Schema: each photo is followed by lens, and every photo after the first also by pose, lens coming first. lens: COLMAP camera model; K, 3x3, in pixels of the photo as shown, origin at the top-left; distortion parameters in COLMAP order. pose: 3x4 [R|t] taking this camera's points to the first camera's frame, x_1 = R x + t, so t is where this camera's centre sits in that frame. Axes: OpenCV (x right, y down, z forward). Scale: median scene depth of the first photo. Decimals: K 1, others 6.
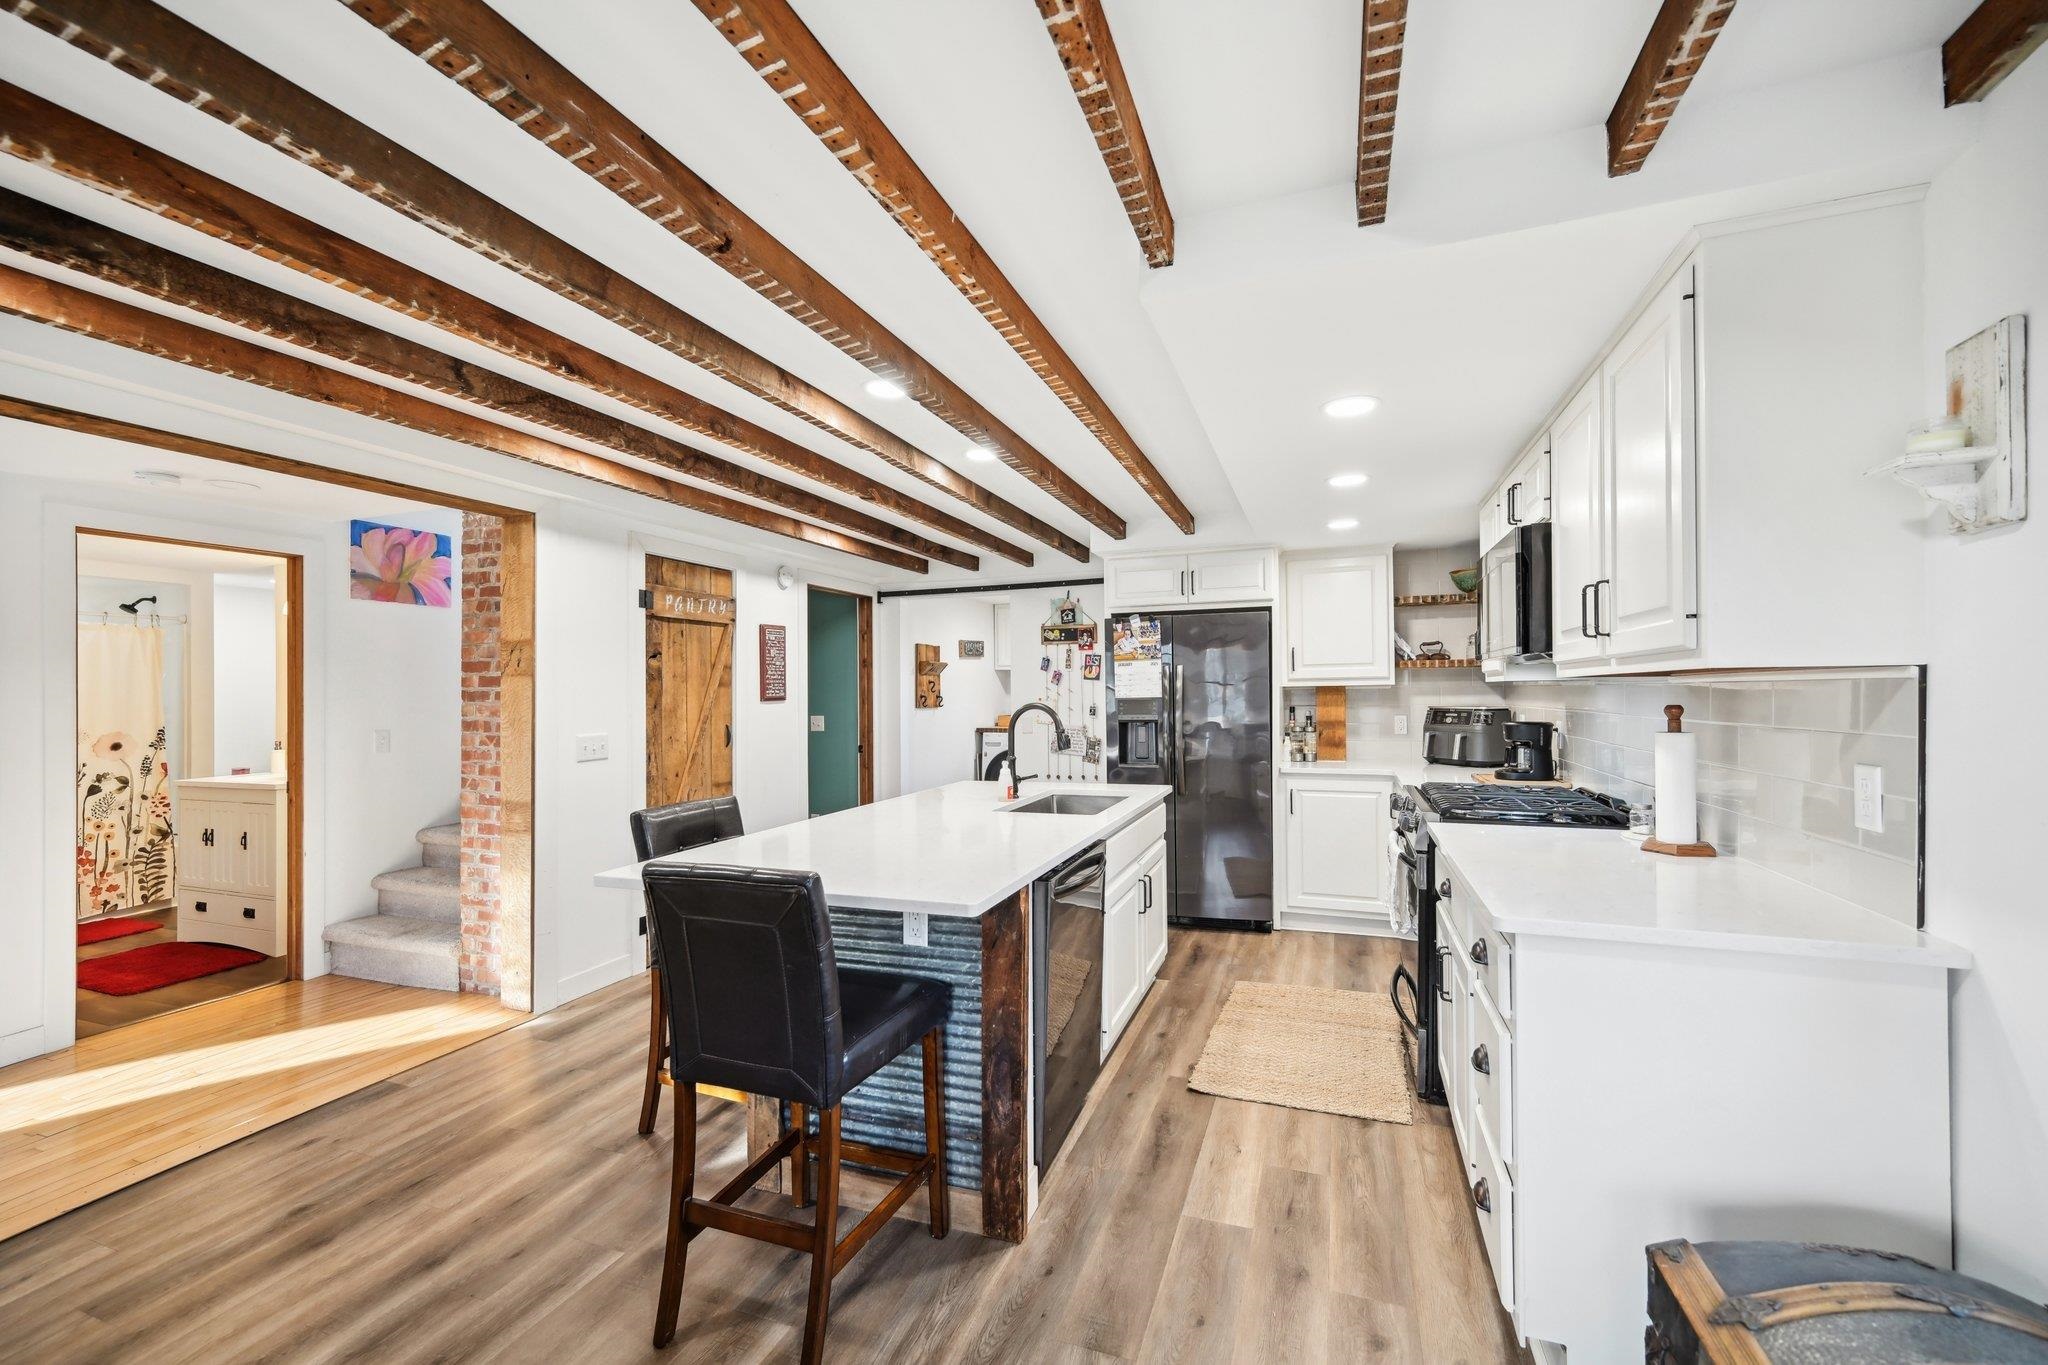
lens RADIAL K [[819.6, 0, 1024.0], [0, 819.6, 682.5], [0, 0, 1]] dist [0.013304, -0.005436]
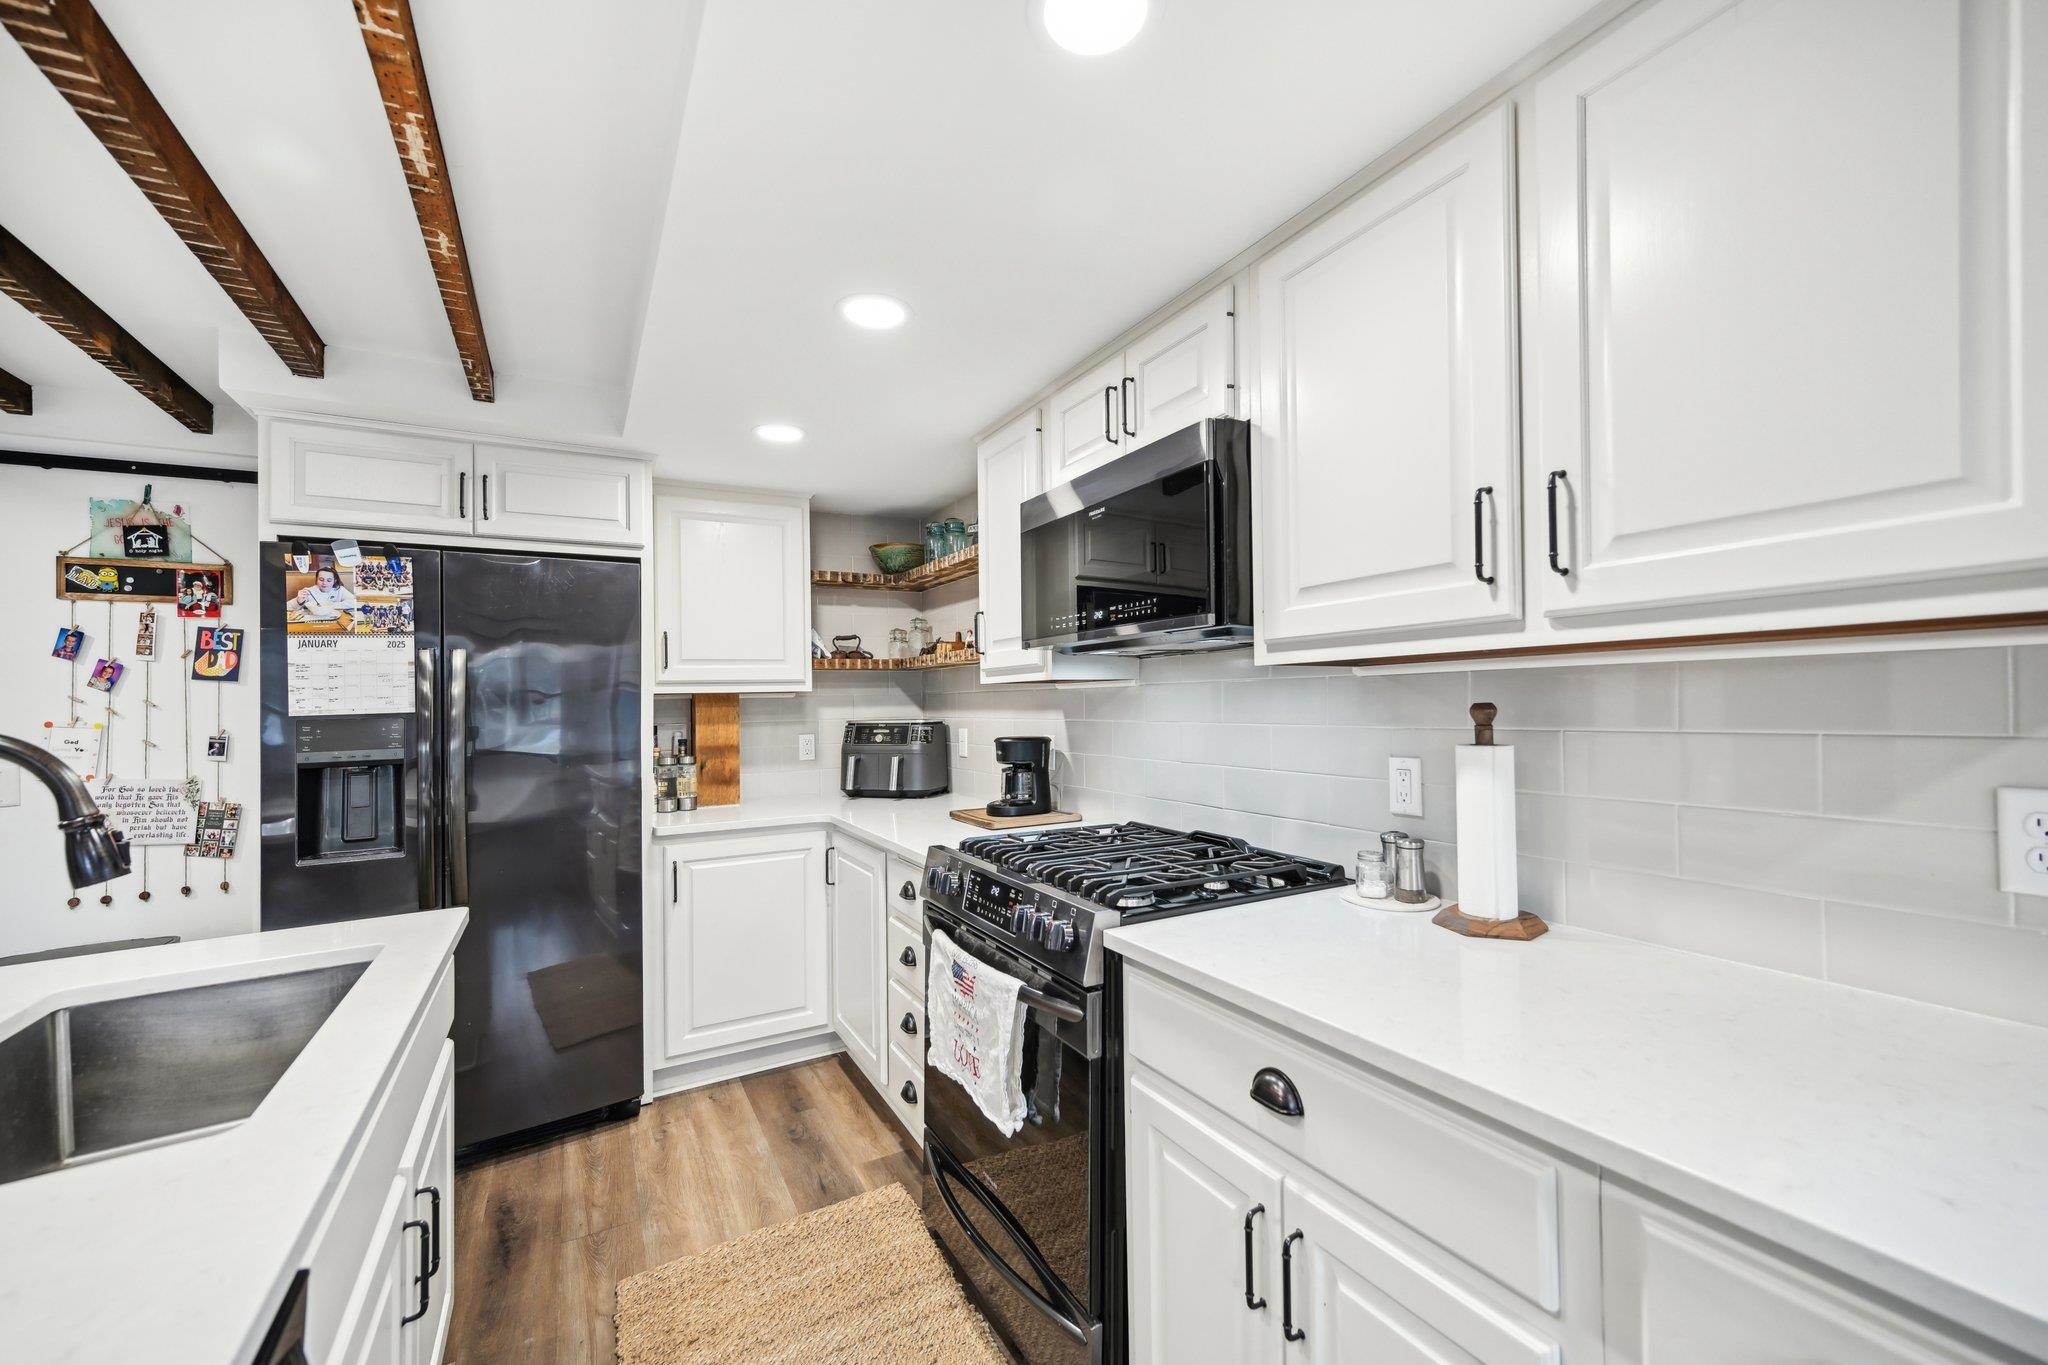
lens RADIAL K [[819.6, 0, 1024.0], [0, 819.6, 682.5], [0, 0, 1]] dist [0.013304, -0.005436]
pose [[0.651160, 0.016758, 0.758756, 0.028659], [0.001774, 0.999720, -0.023603, 0.011848], [-0.758939, 0.016715, 0.650948, 0.388599]]
